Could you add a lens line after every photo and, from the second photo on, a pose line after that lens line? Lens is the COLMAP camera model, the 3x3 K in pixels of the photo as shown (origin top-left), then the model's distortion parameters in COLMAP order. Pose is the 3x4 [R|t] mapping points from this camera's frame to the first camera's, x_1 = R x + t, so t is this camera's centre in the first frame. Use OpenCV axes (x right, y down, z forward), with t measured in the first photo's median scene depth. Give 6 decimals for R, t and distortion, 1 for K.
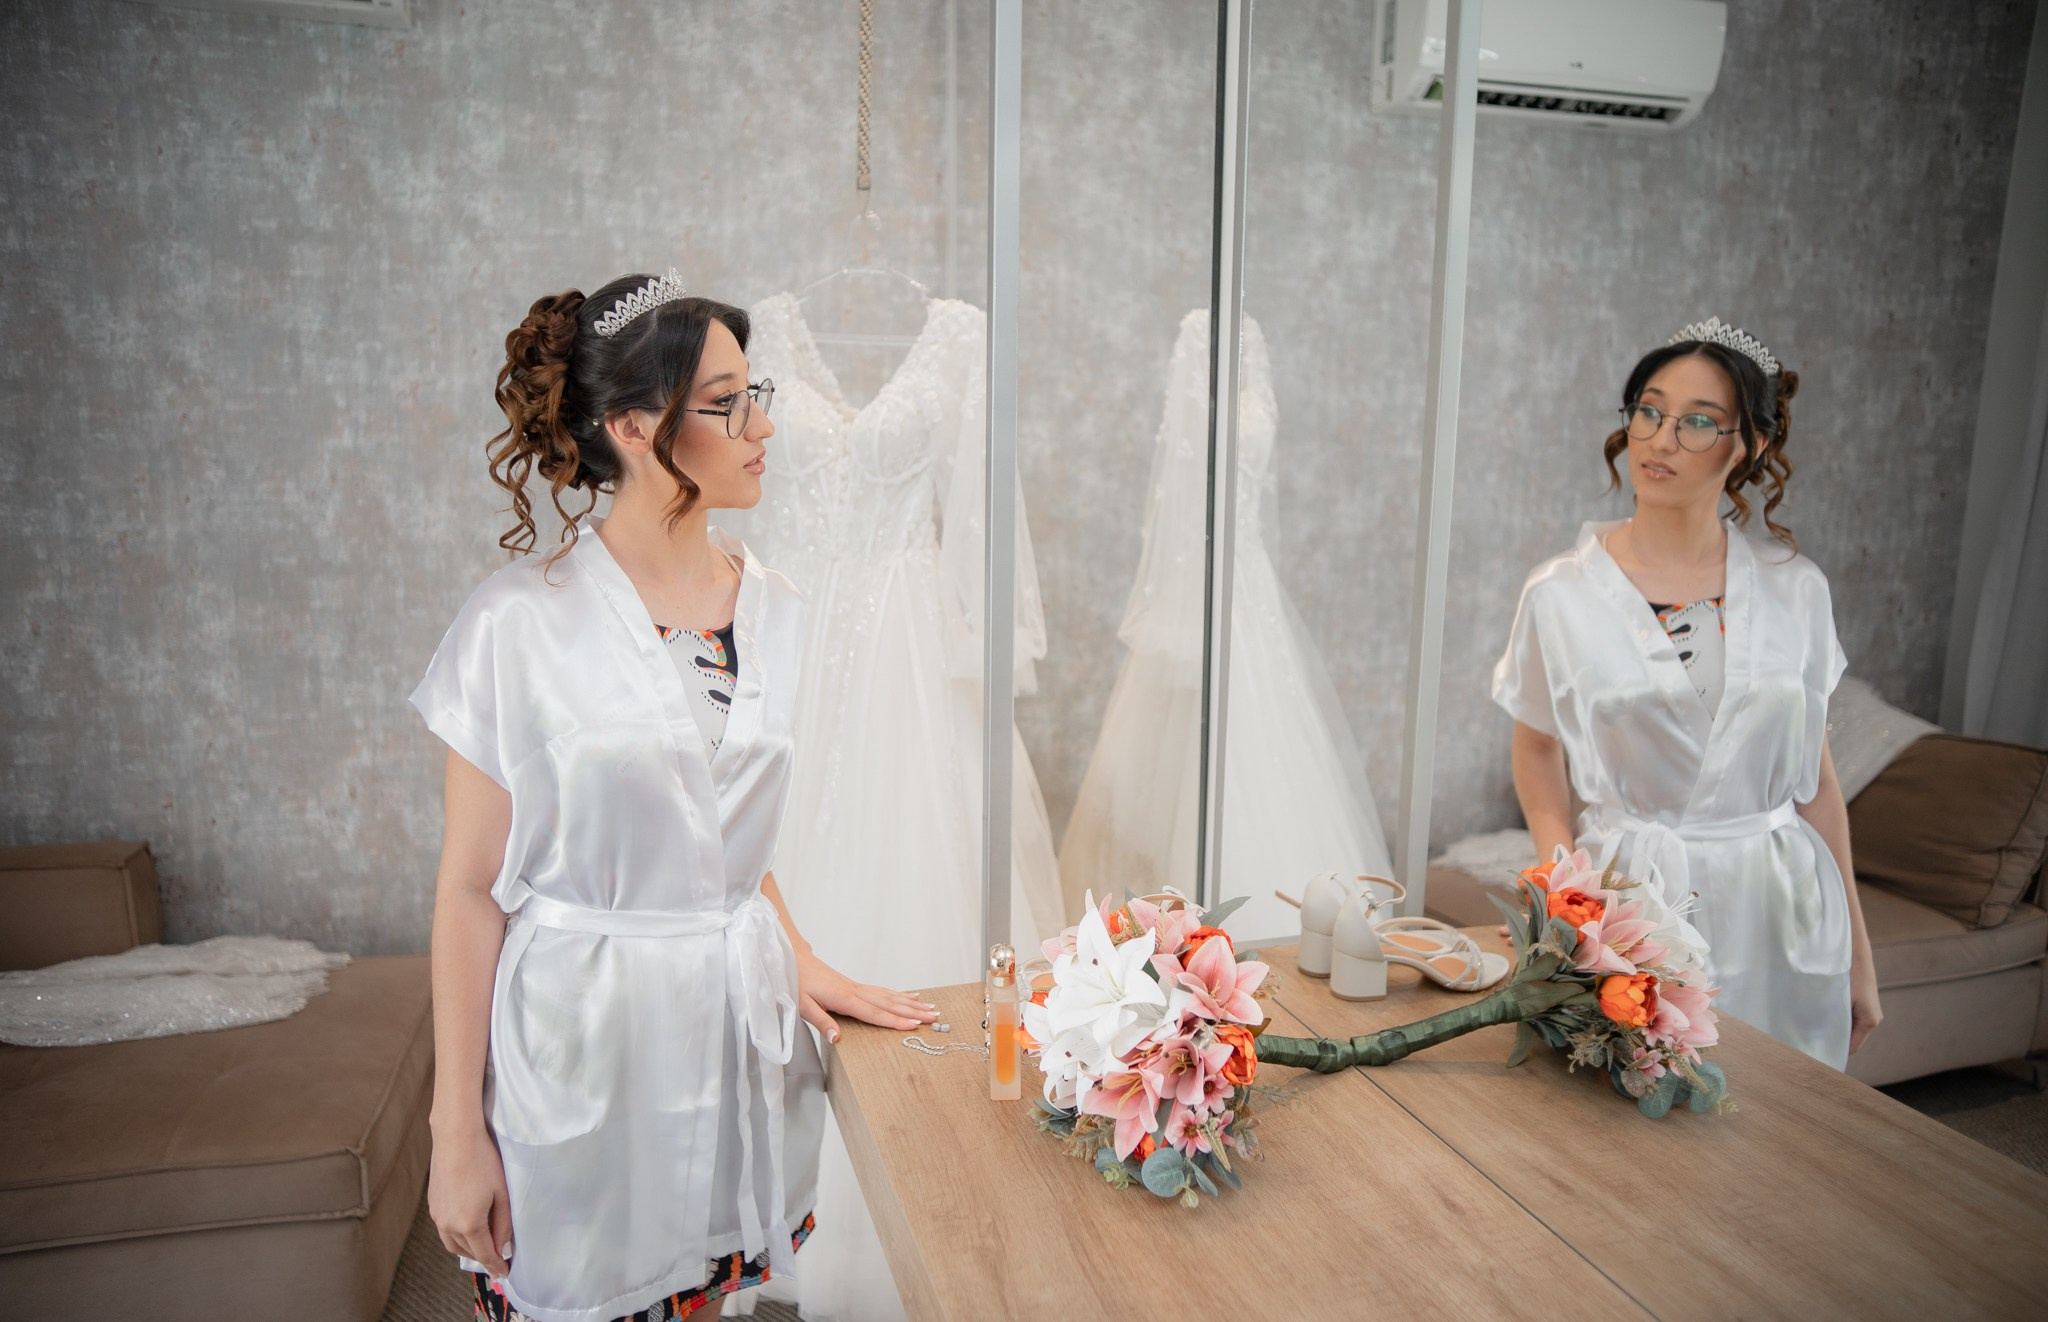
lens RADIAL K [[1368.4, 0, 1024.0], [0, 1368.4, 661.0], [0, 0, 1]] dist [-0.106388, 0.100200]
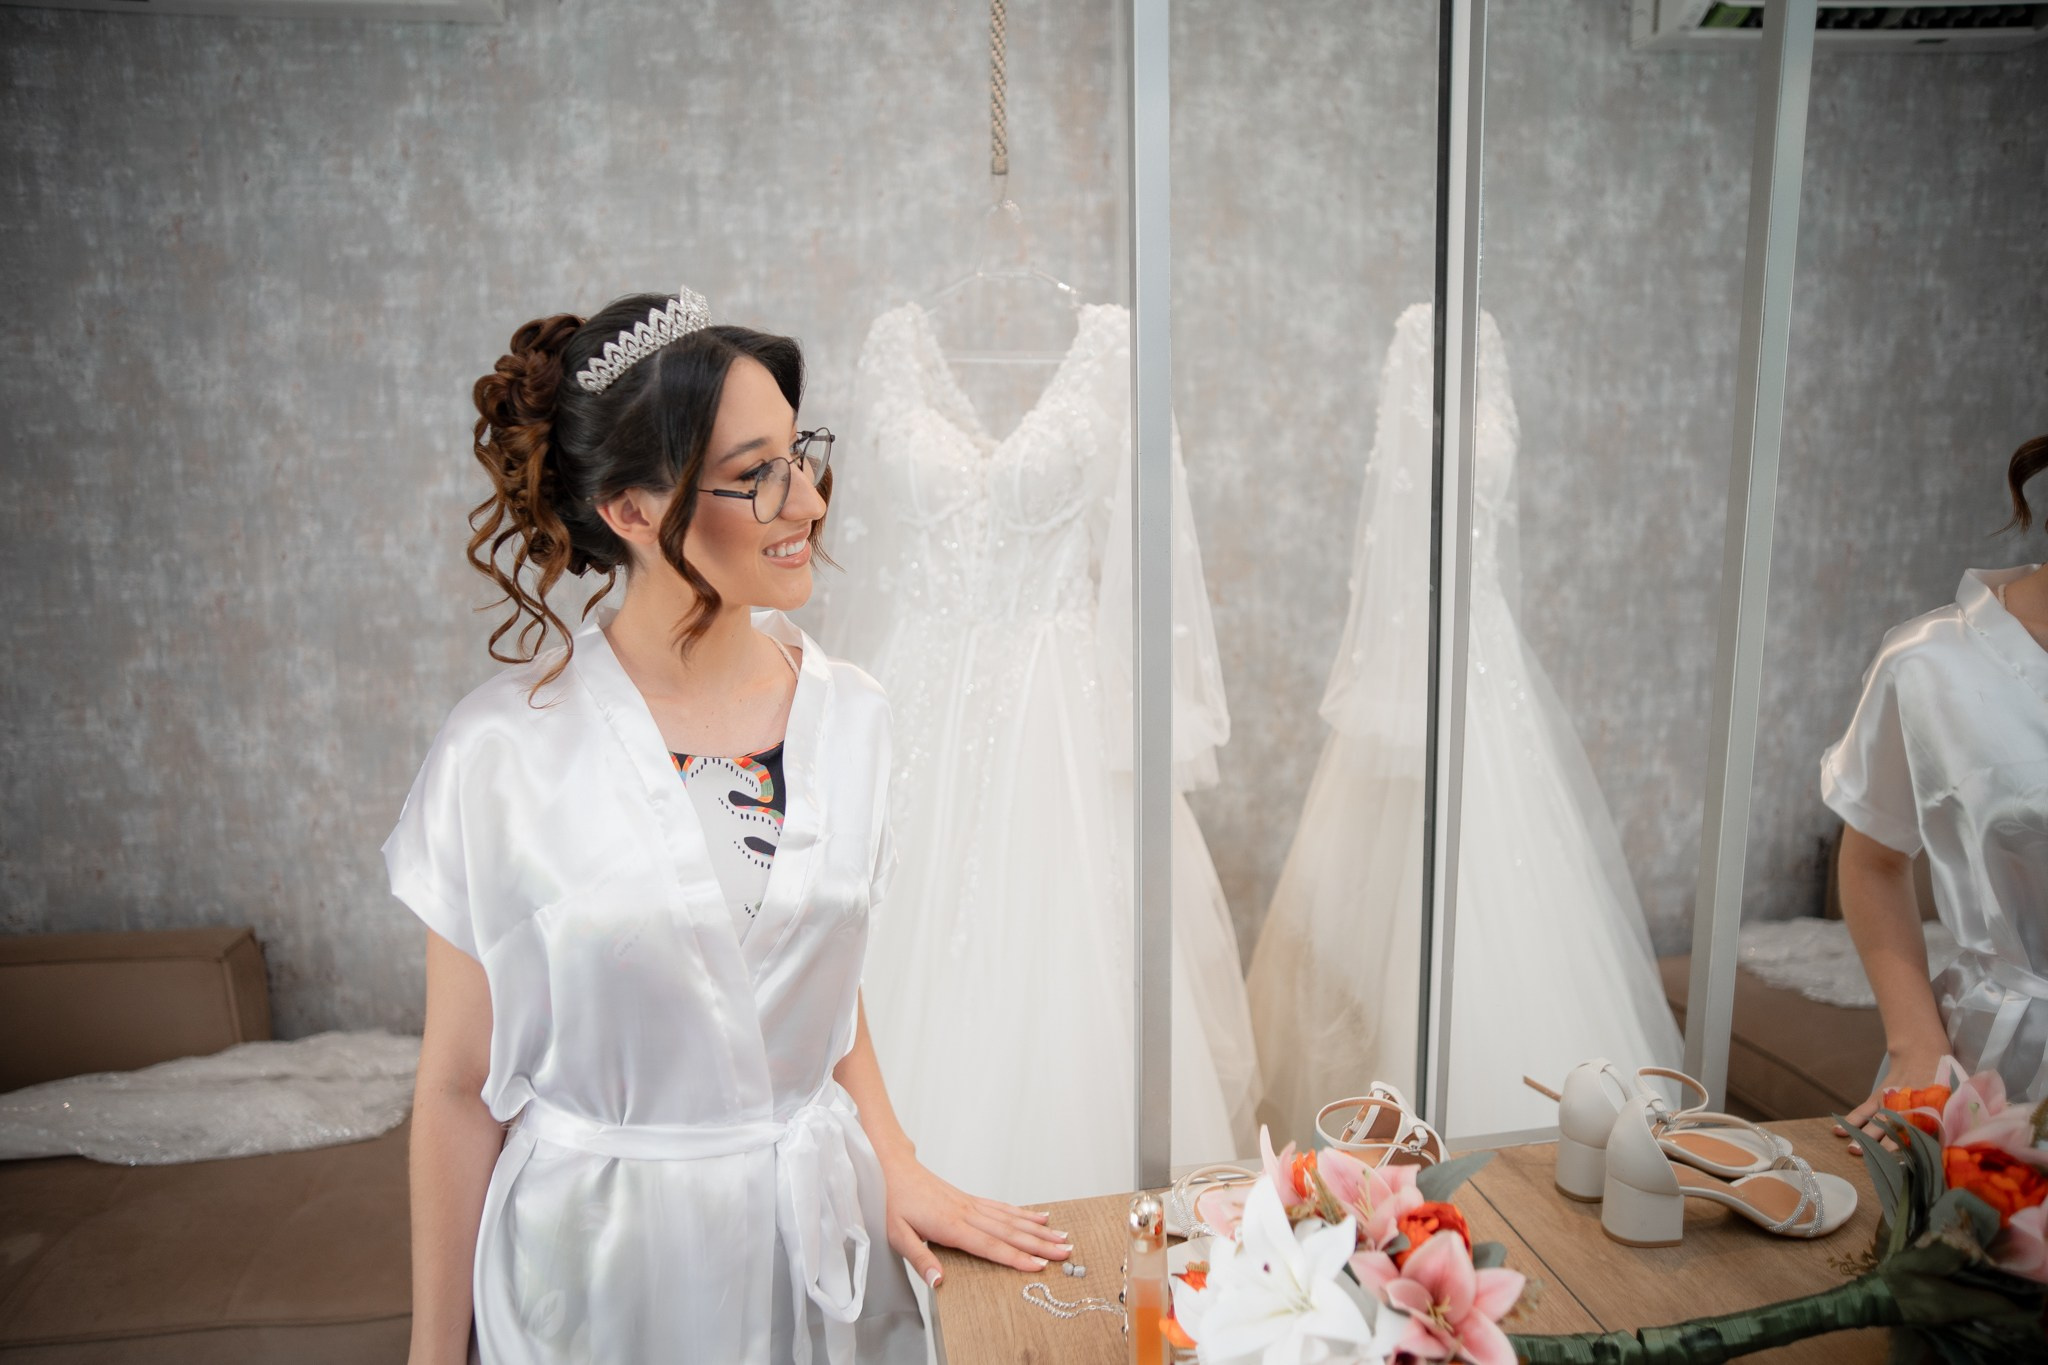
lens RADIAL K [[1412.8, 0, 1030.3], [0, 1412.8, 698.0], [0, 0, 1]] dist [-0.097335, 0.088923]
pose [[0.989690, -0.005258, -0.143130, 0.016092], [0.008005, 0.999795, 0.018624, -0.038067], [0.143002, -0.019577, 0.989529, 0.129729]]
